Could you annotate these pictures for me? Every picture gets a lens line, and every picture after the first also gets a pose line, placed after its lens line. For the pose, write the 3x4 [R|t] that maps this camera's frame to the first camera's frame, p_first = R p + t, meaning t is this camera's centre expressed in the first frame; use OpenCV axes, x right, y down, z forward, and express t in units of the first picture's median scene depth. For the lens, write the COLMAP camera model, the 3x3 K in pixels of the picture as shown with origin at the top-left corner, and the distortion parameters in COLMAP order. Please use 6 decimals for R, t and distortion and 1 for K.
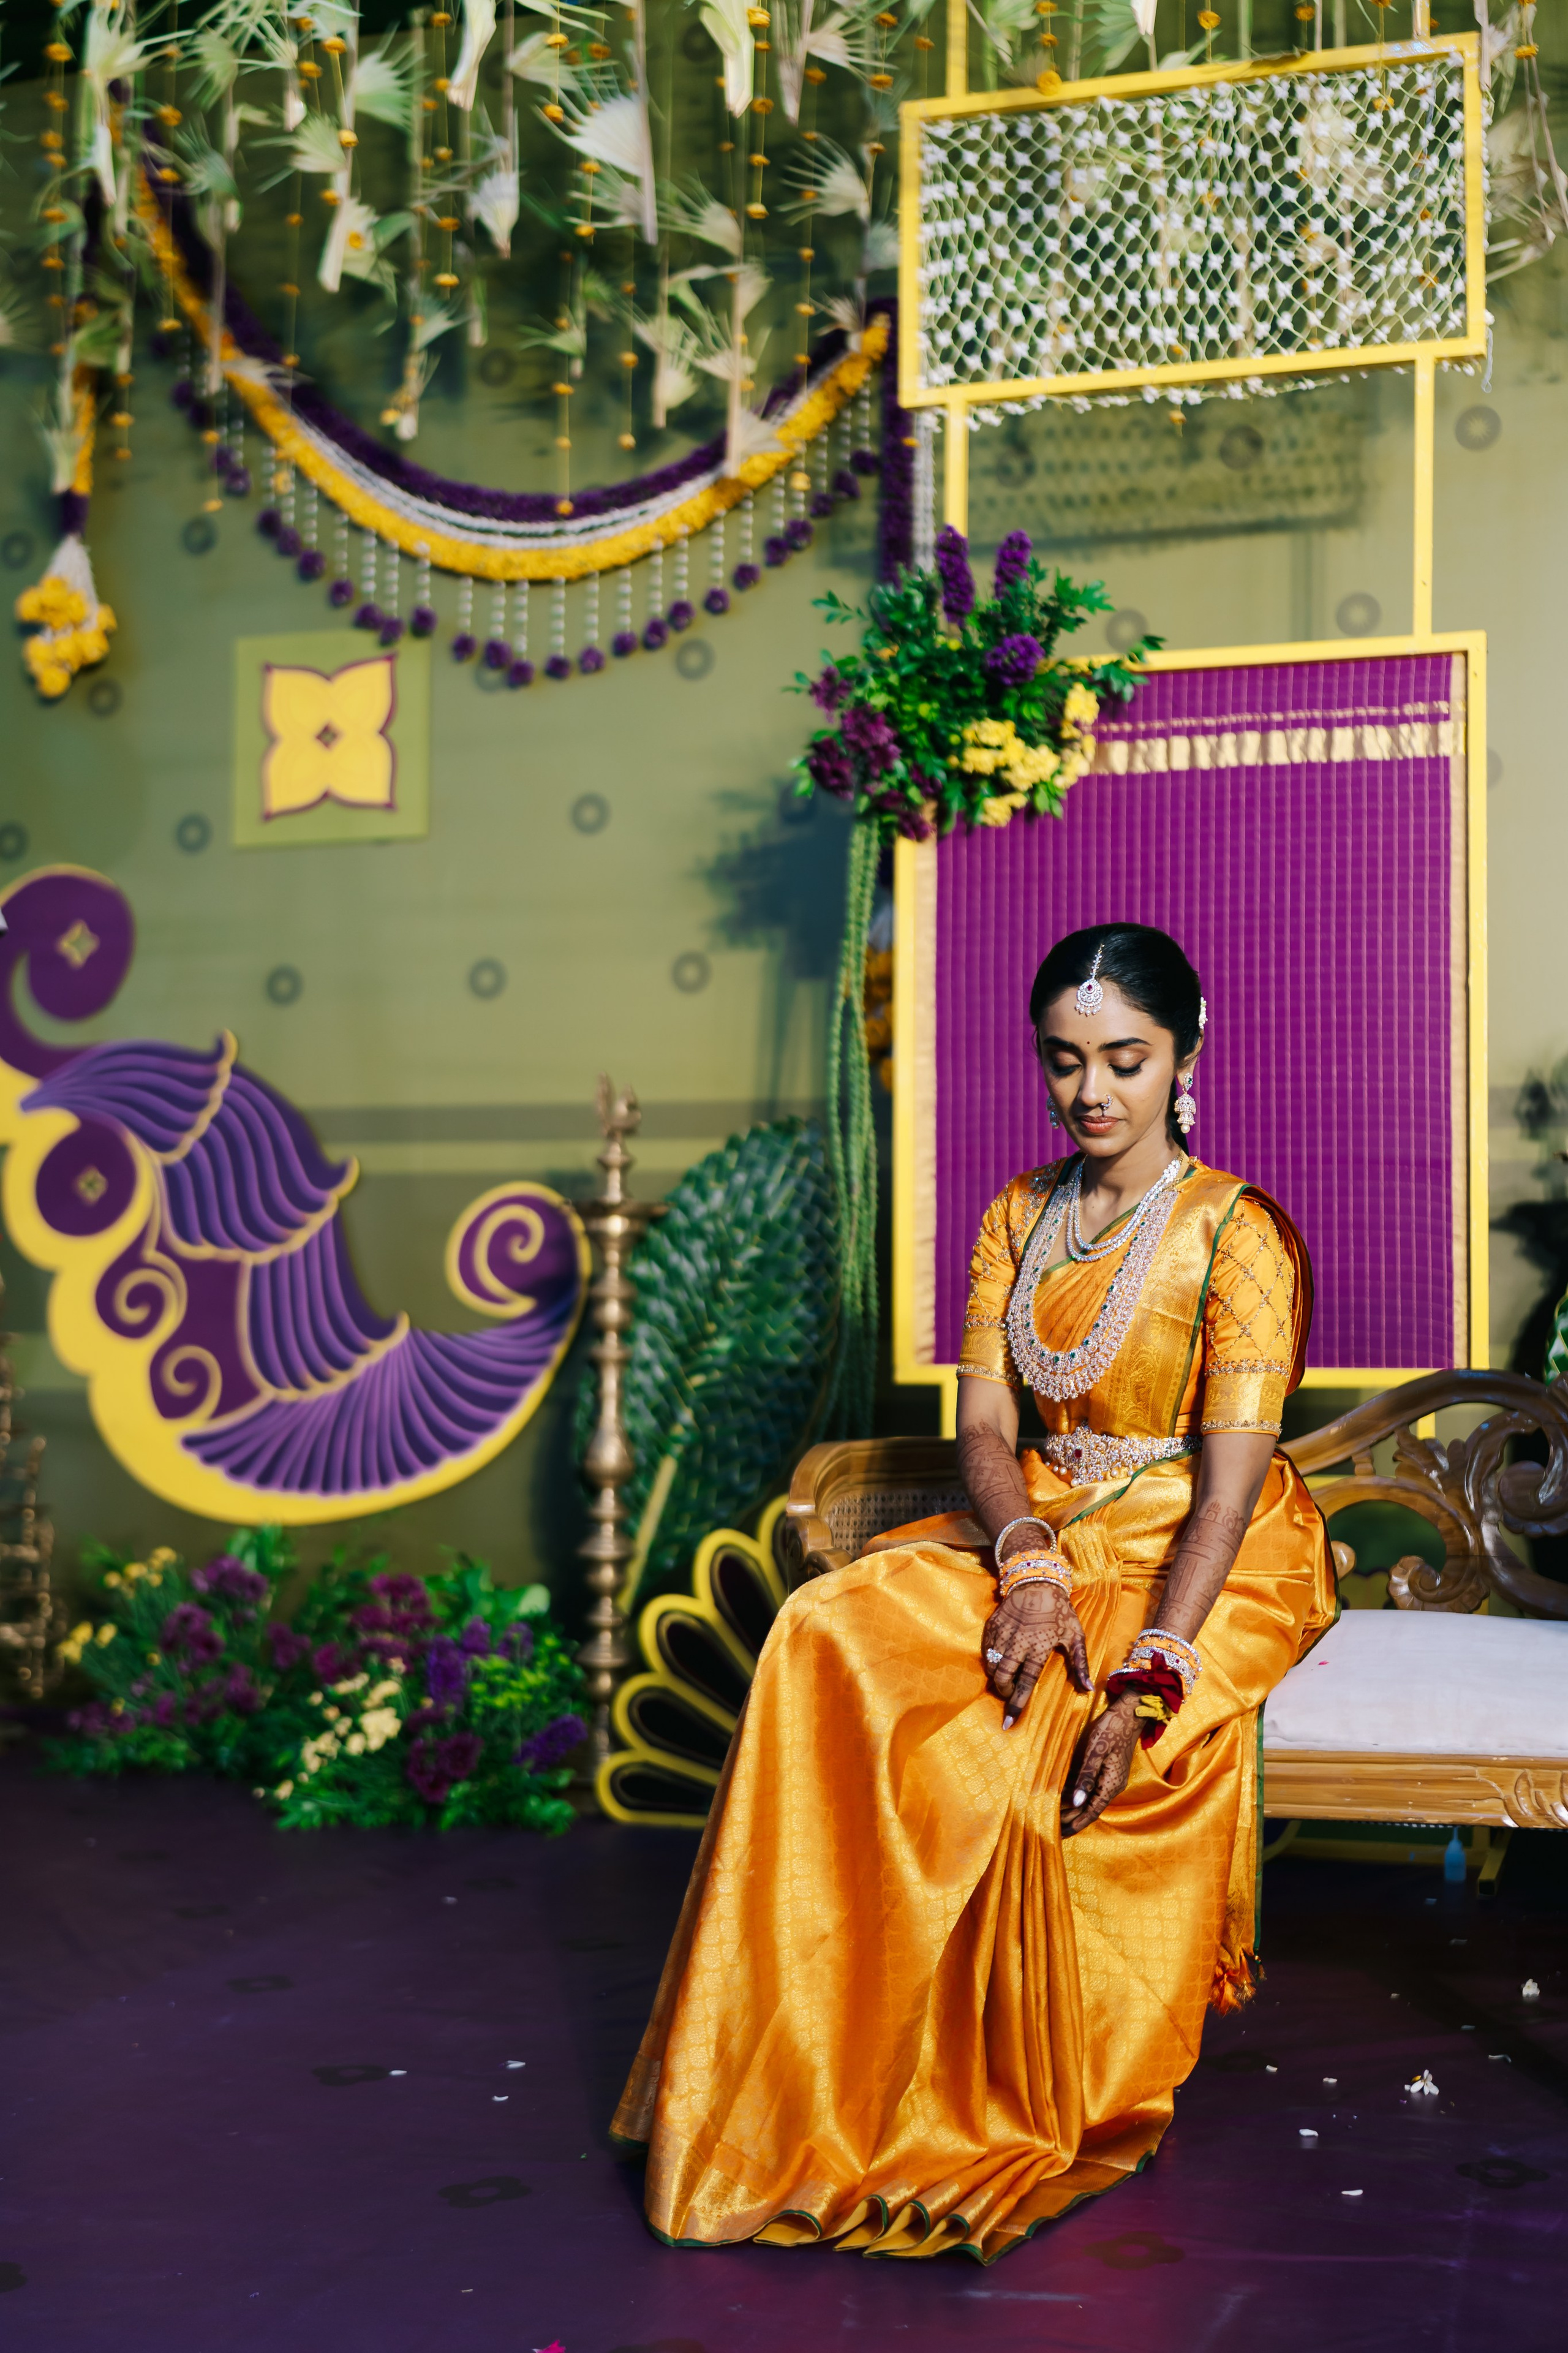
lens RADIAL K [[2339.8, 0, 1058.3], [0, 2339.8, 1303.7], [0, 0, 1]] dist [0.000841, -0.015592]
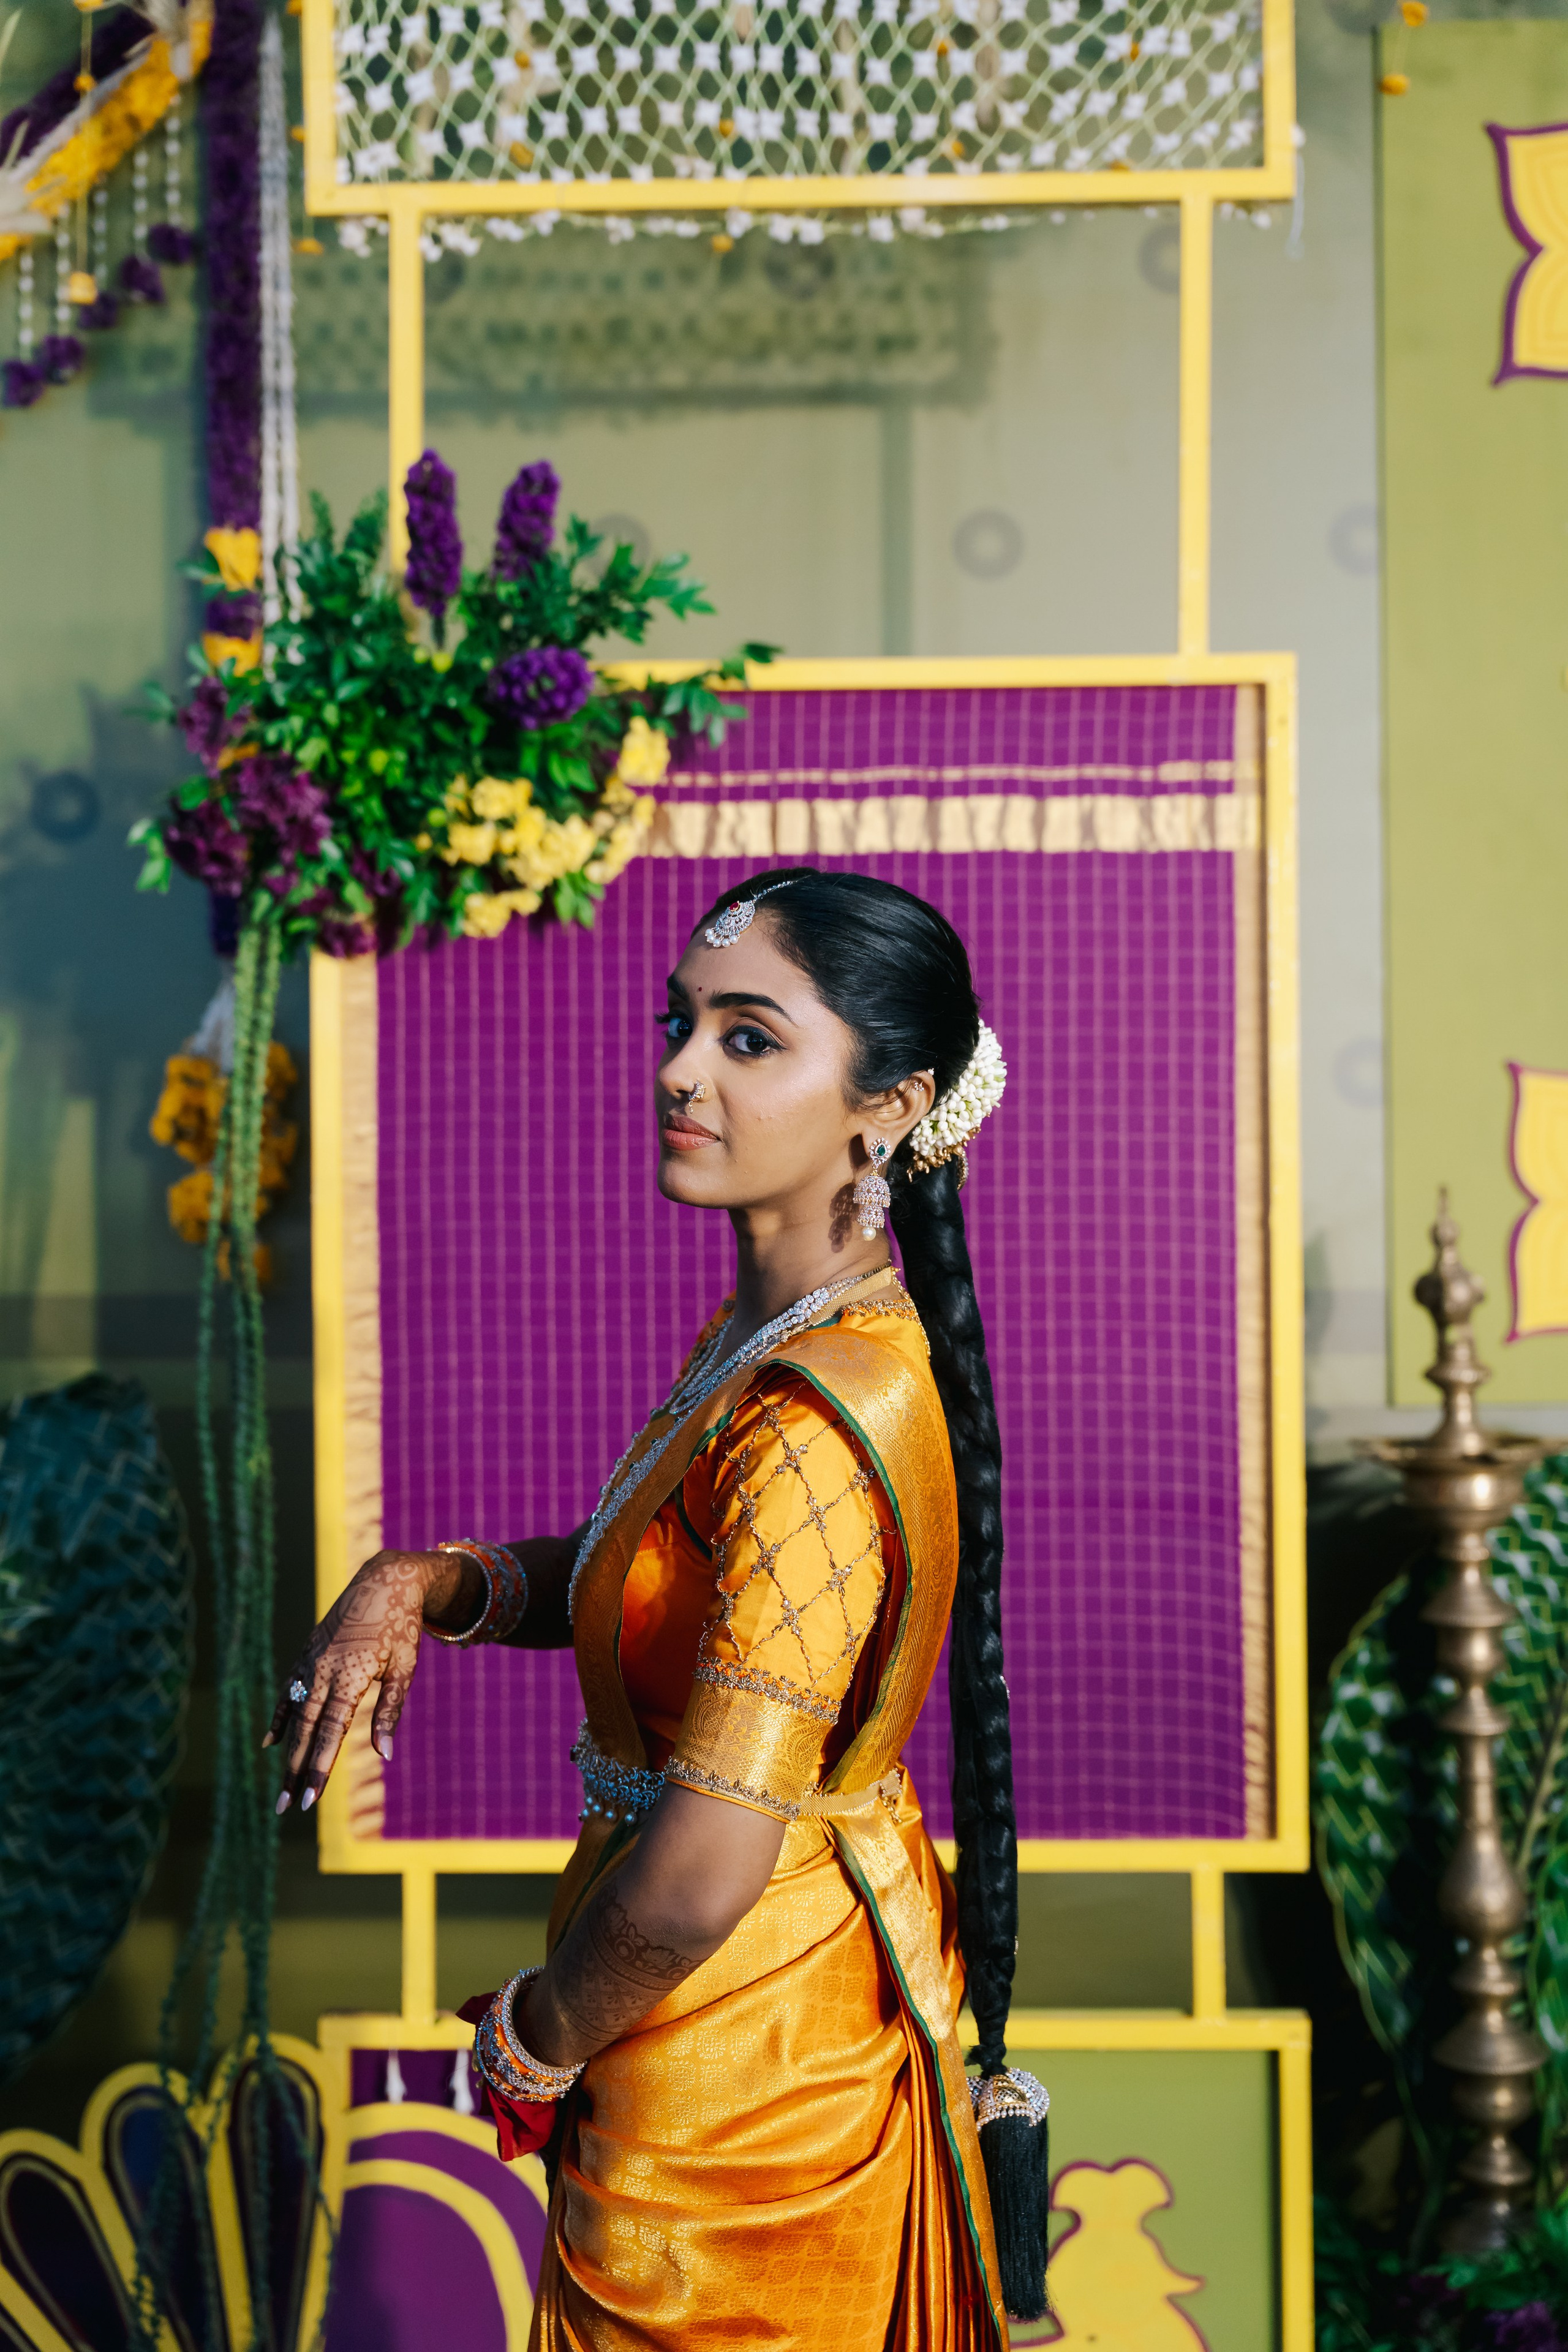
lens RADIAL K [[3086.3, 0, 775.0], [0, 3086.3, 1212.3], [0, 0, 1]] dist [0.021093, 0.048116]
pose [[0.979358, -0.011692, 0.201797, -0.113975], [0.006362, 0.999614, 0.027040, -0.156429], [-0.202035, -0.025197, 0.979054, 0.215496]]
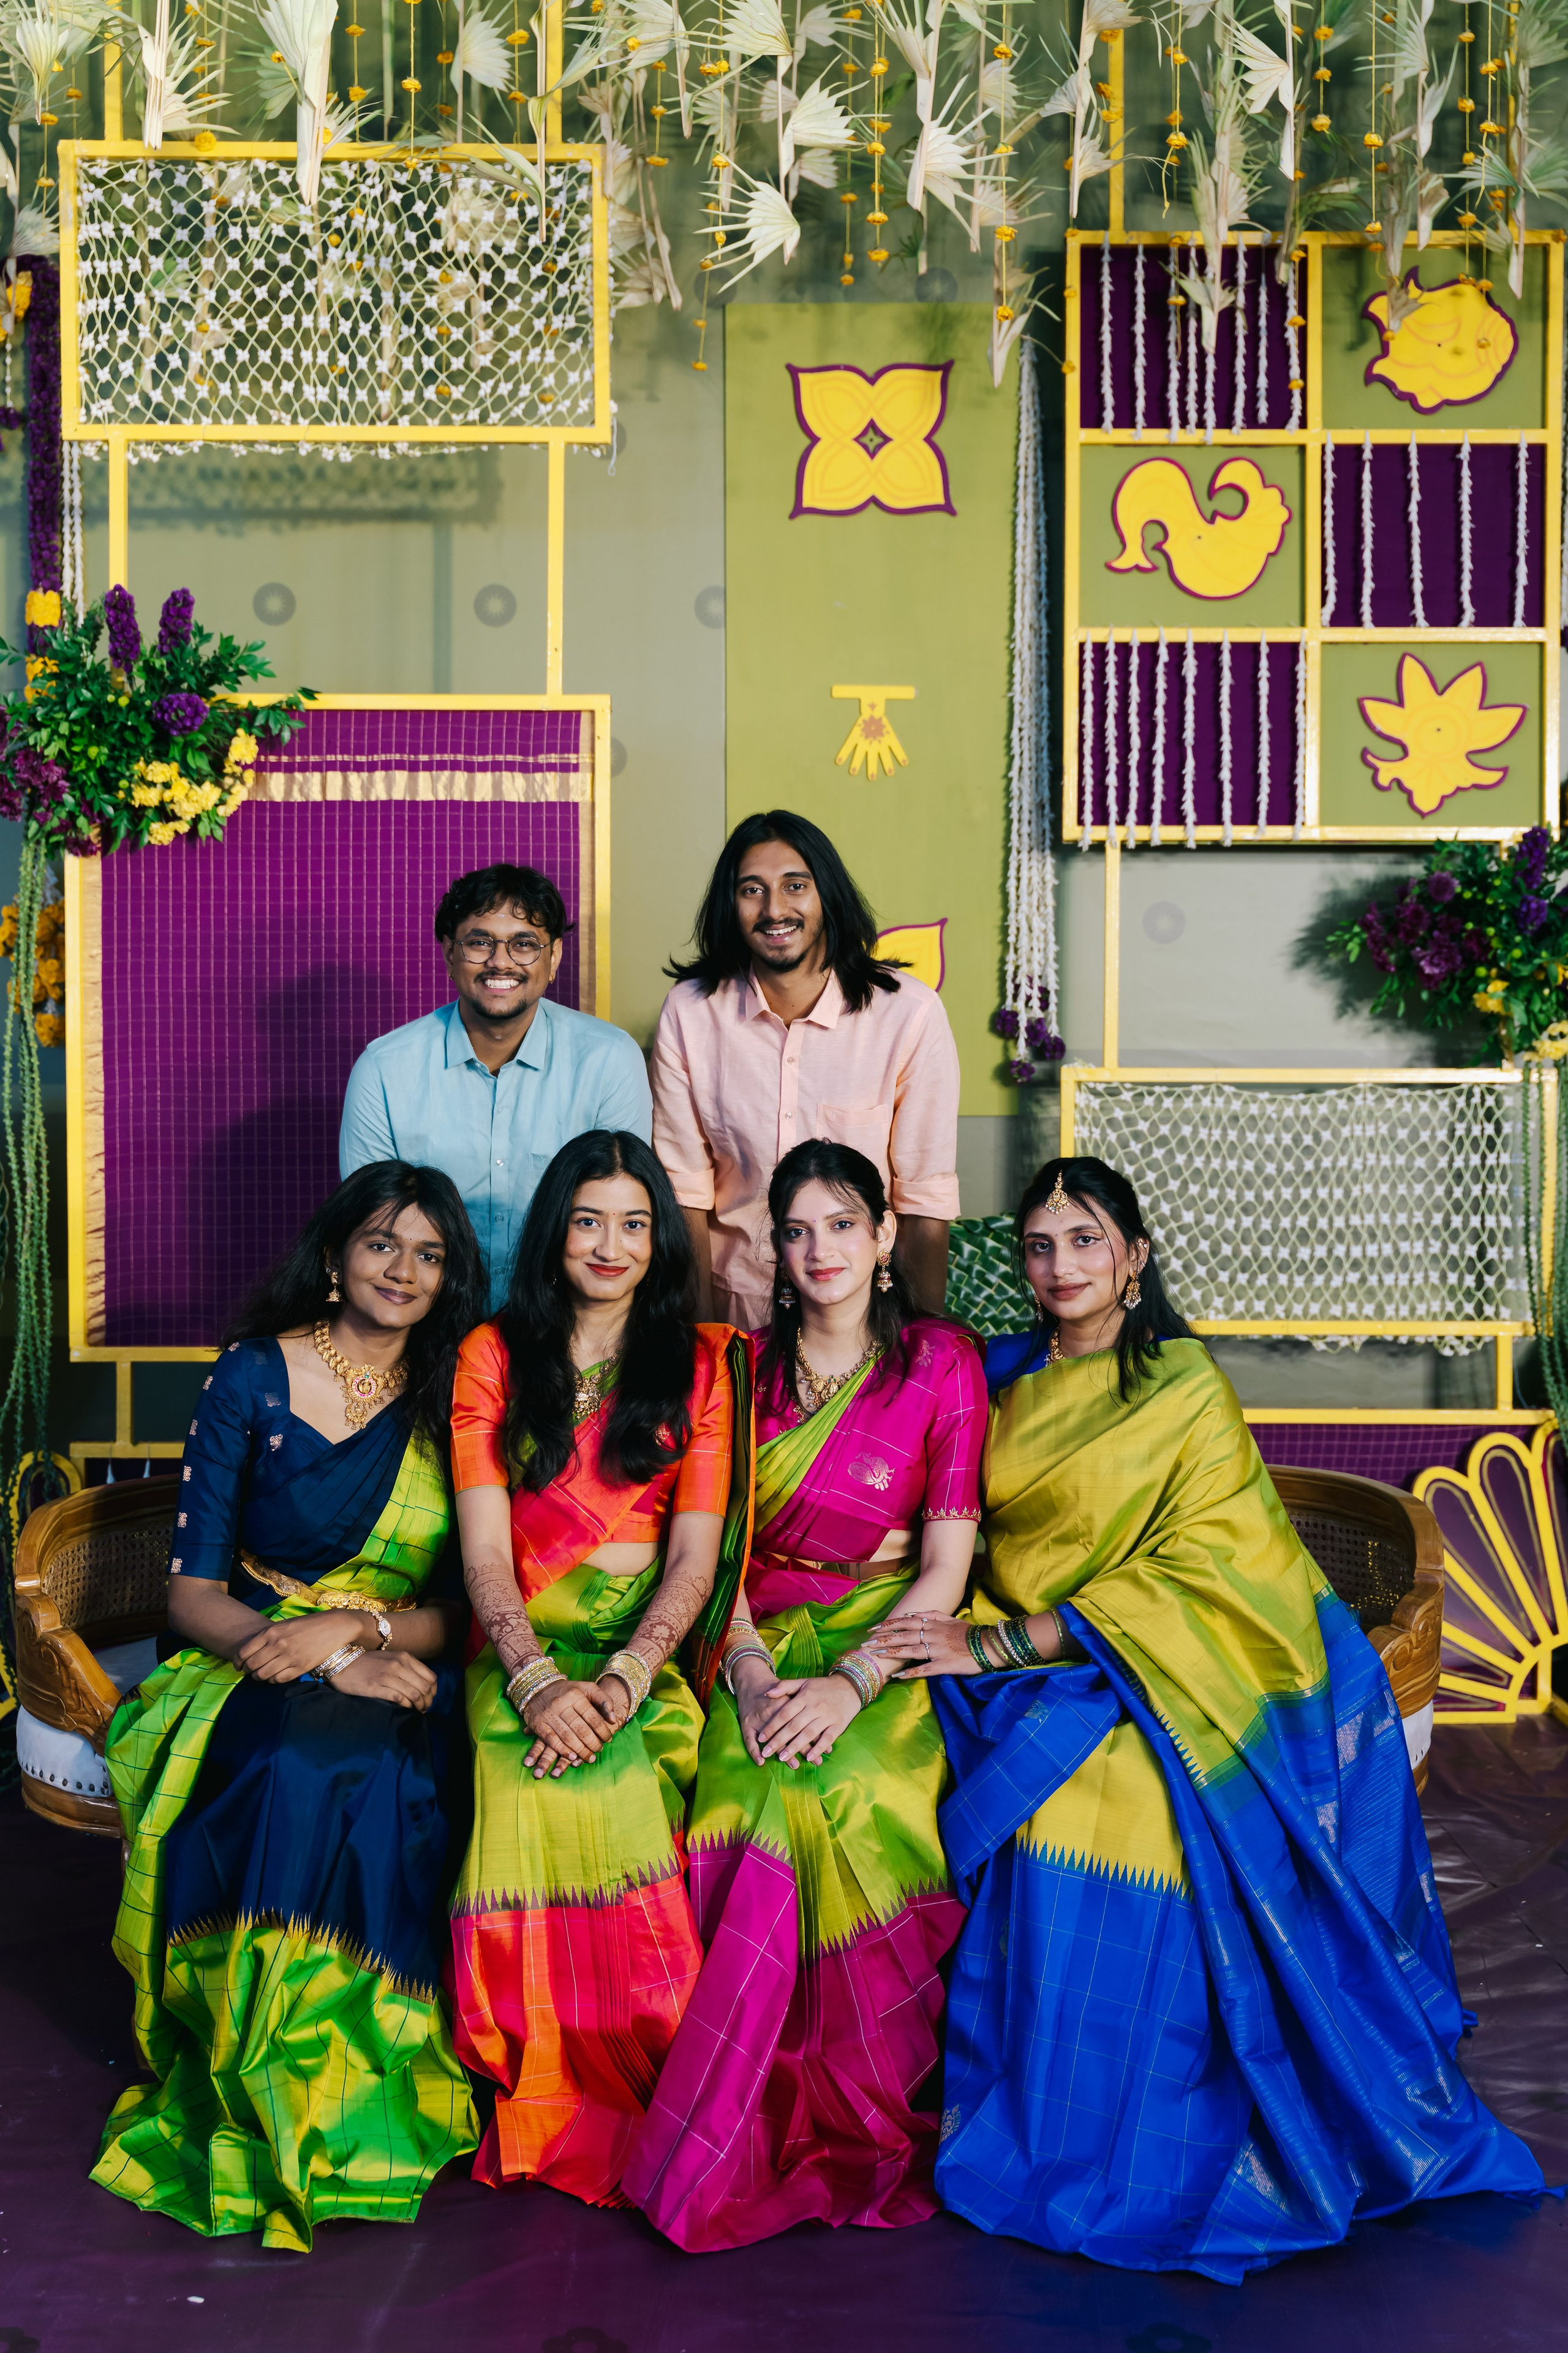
lens RADIAL K [[2624.1, 0, 770.8], [0, 2624.1, 1095.4], [0, 0, 1]] dist [0.005576, 0.030030]
pose [[0.971902, -0.010446, 0.235155, -0.039080], [-0.005431, 0.997754, 0.066767, -0.173293], [-0.235324, -0.066168, 0.969662, -0.241578]]
